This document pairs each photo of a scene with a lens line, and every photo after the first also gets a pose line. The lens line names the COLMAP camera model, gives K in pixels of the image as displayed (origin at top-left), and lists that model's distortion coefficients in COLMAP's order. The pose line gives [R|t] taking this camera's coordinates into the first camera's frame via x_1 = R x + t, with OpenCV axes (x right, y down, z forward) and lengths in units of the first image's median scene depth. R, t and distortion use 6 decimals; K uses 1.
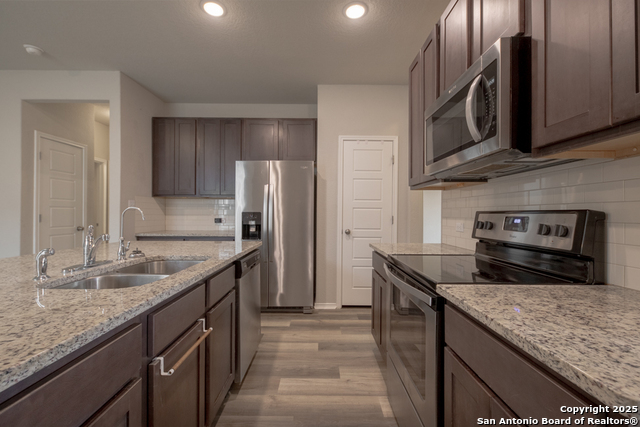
lens RADIAL K [[280.0, 0, 320.0], [0, 280.0, 213.5], [0, 0, 1]] dist [0.003199, -0.000341]
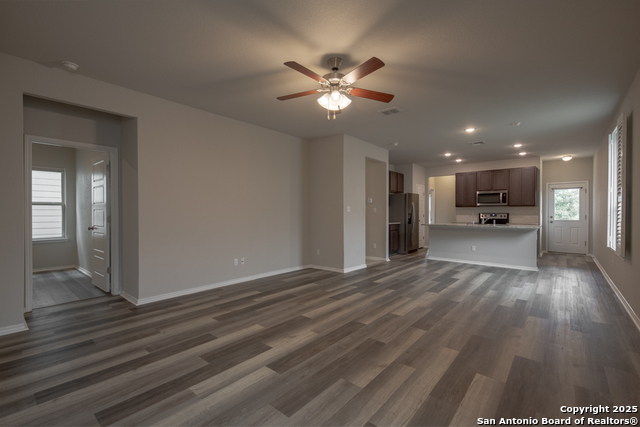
lens RADIAL K [[283.4, 0, 318.9], [0, 283.4, 213.5], [0, 0, 1]] dist [0.004509, -0.000465]
pose [[0.653530, -0.004861, 0.756885, -2.735688], [0.000952, 0.999984, 0.005601, -0.018345], [-0.756900, -0.002940, 0.653524, -0.053072]]
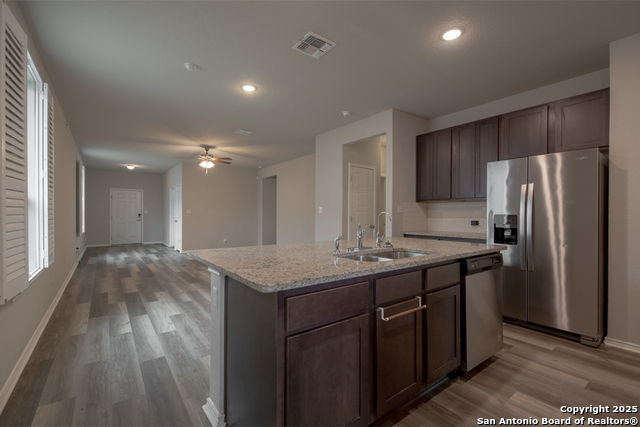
lens RADIAL K [[283.4, 0, 318.9], [0, 283.4, 213.5], [0, 0, 1]] dist [0.004509, -0.000465]
pose [[0.596361, -0.004746, -0.802703, 0.149226], [-0.000472, 0.999980, -0.006263, -0.002849], [0.802716, 0.004114, 0.596347, -0.070348]]
